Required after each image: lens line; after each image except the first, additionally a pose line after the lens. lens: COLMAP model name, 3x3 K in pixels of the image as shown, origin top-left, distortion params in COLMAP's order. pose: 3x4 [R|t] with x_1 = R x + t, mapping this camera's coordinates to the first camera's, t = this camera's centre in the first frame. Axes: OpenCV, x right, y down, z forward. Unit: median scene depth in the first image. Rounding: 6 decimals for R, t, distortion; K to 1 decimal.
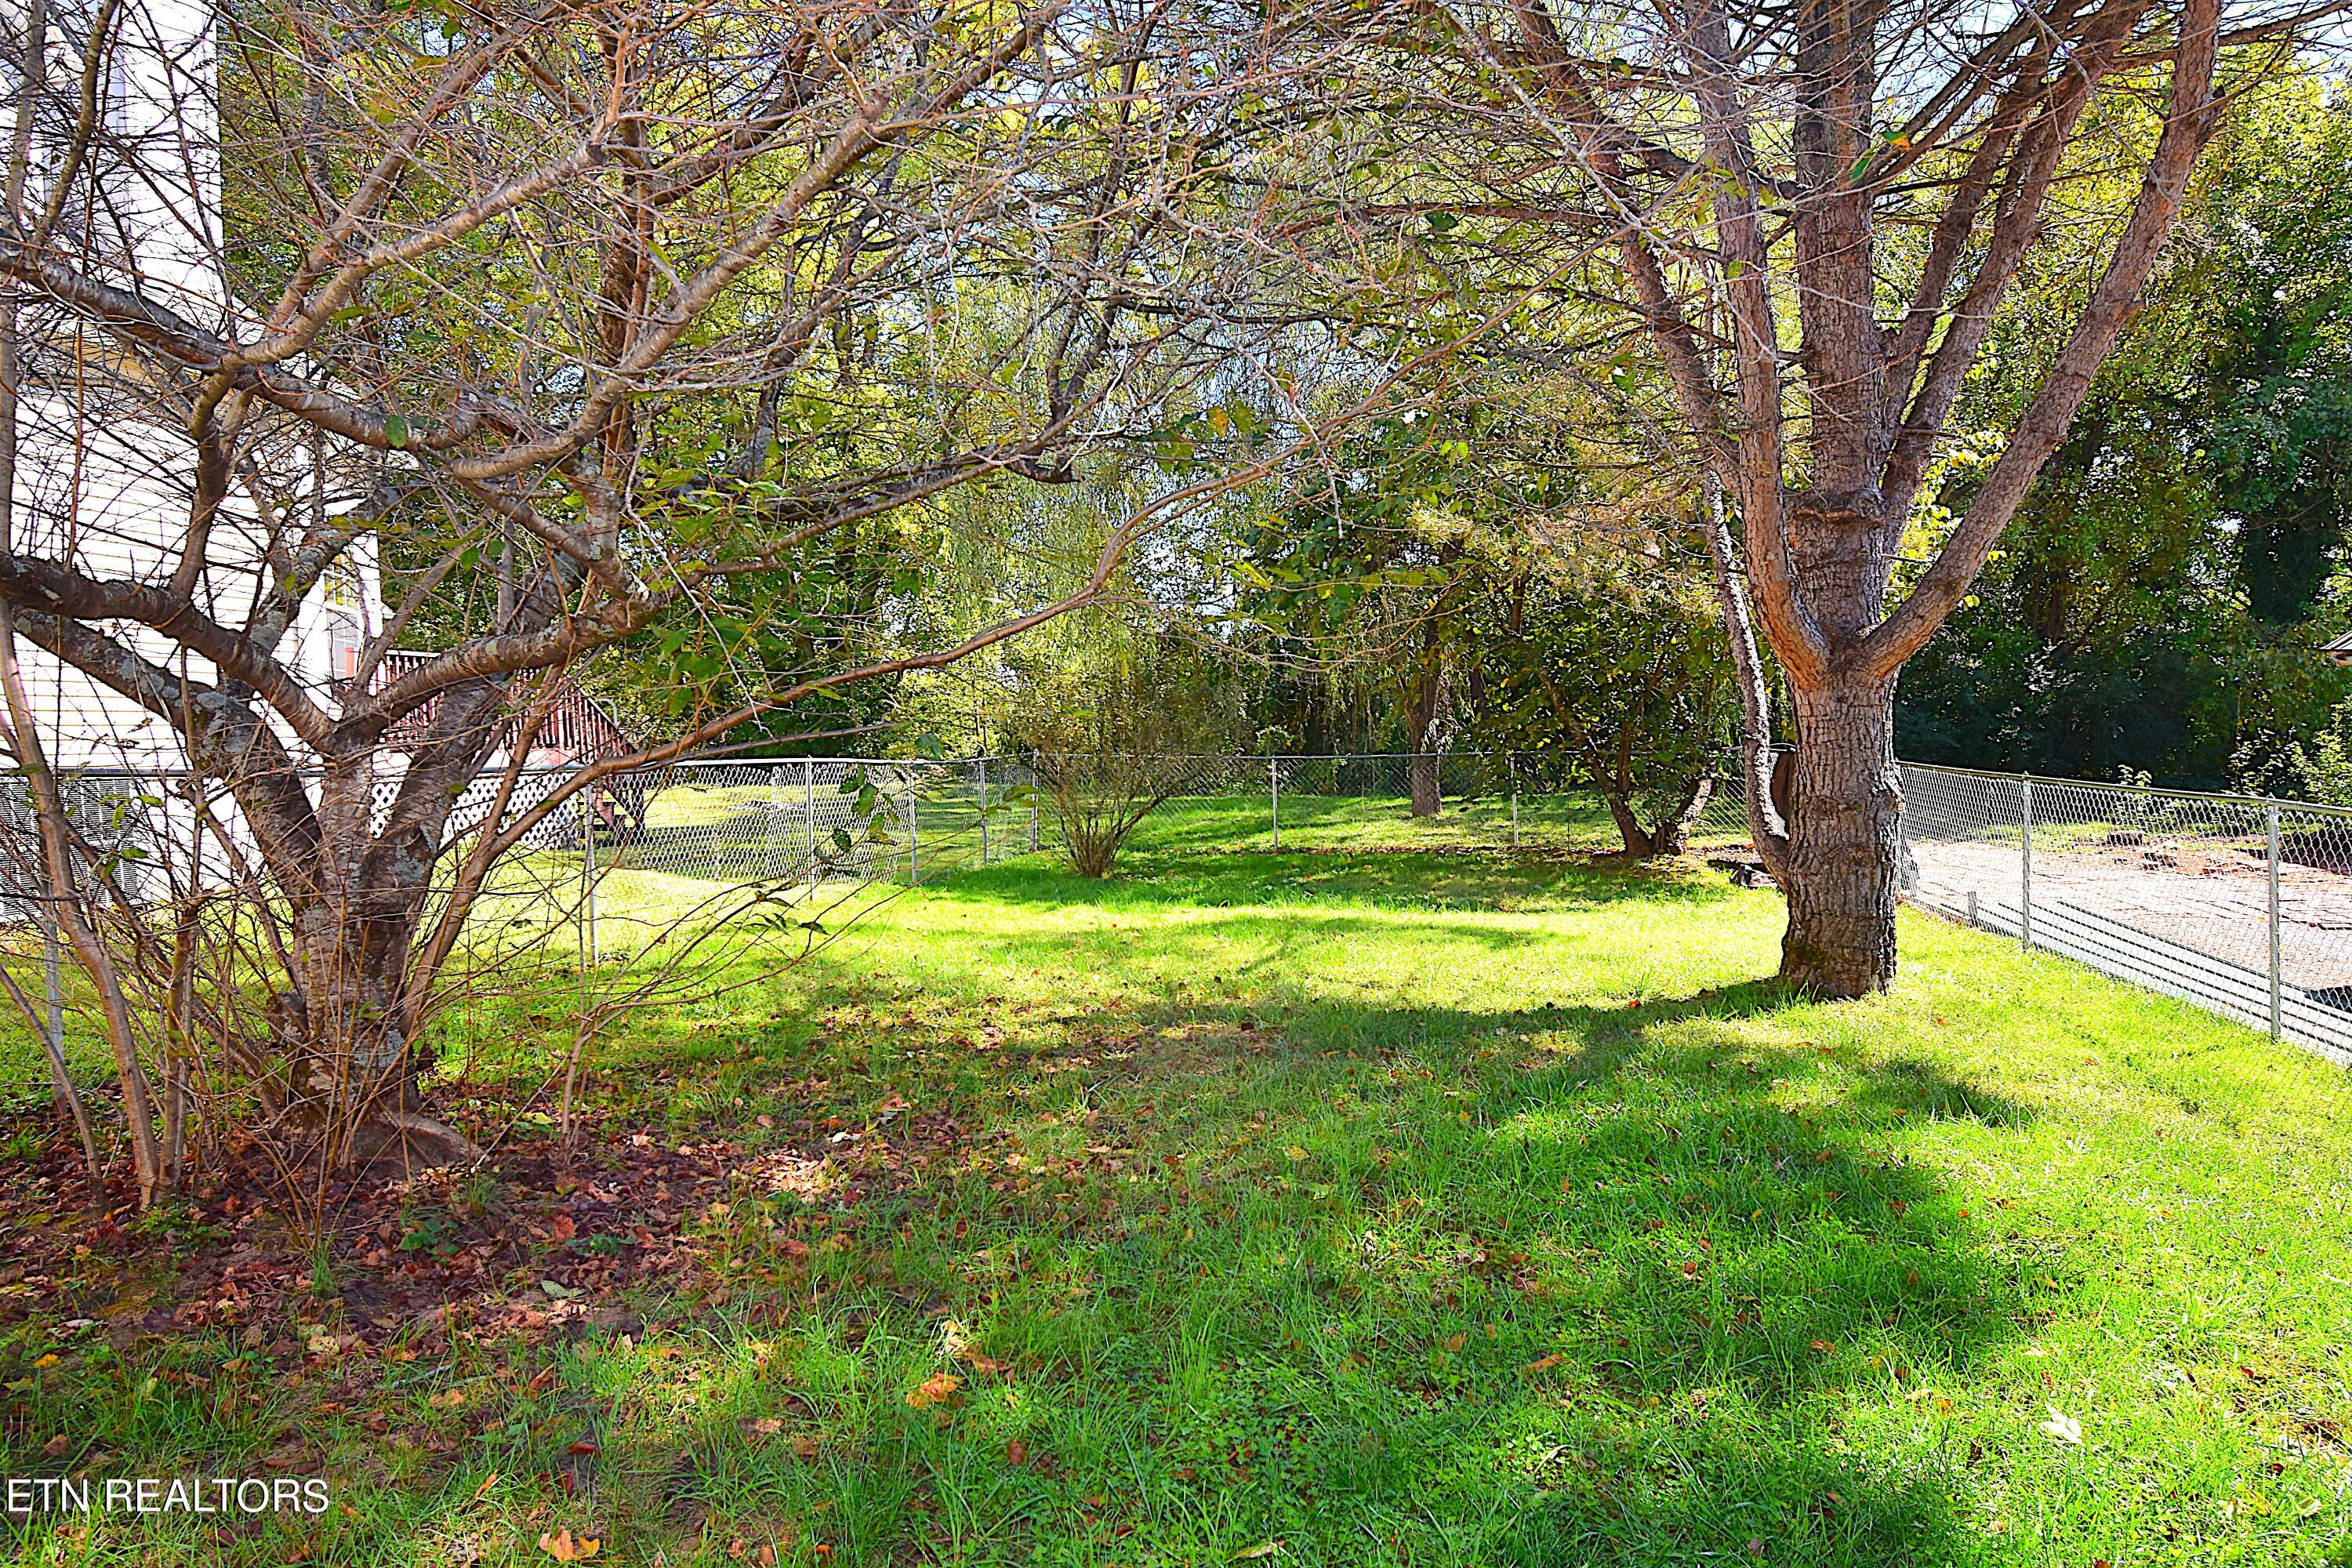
lens RADIAL K [[1048.2, 0, 1183.3], [0, 1048.2, 780.8], [0, 0, 1]] dist [0.017524, -0.025561]
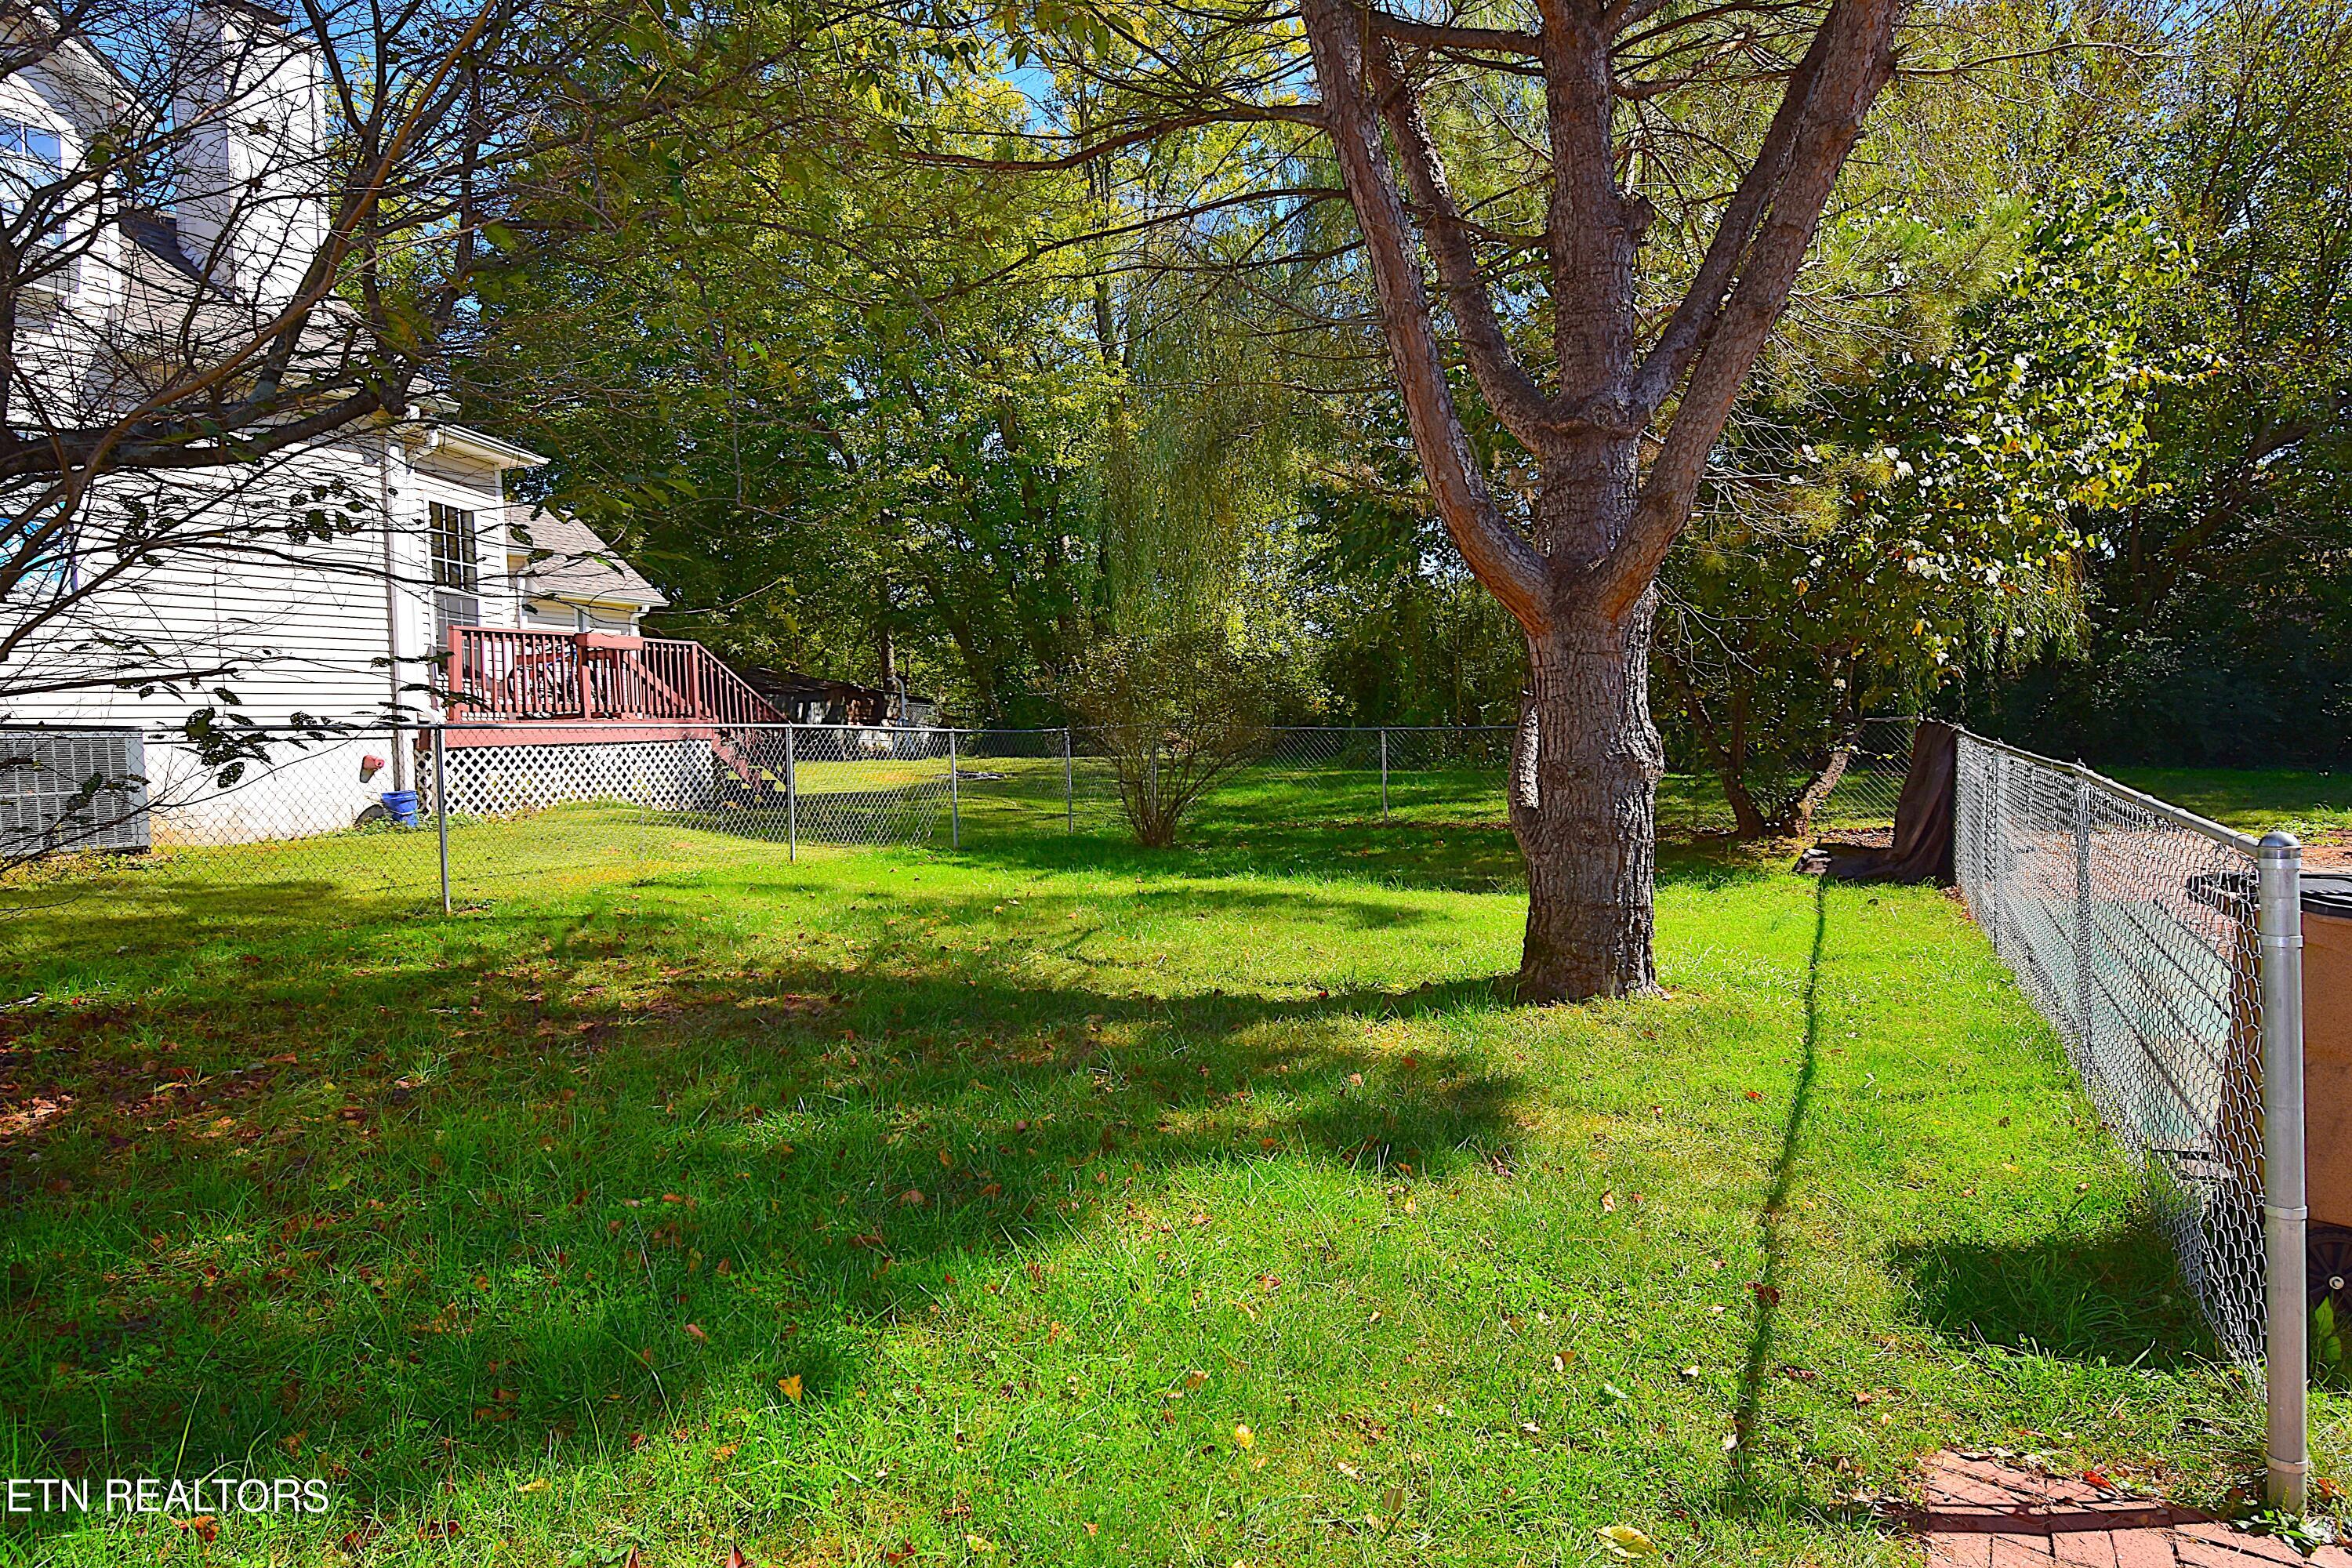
lens RADIAL K [[1048.2, 0, 1183.3], [0, 1048.2, 780.8], [0, 0, 1]] dist [0.017524, -0.025561]
pose [[0.975439, 0.011689, -0.219958, 0.507716], [-0.006173, 0.999649, 0.025752, 0.010609], [0.220182, -0.023761, 0.975169, 0.107800]]
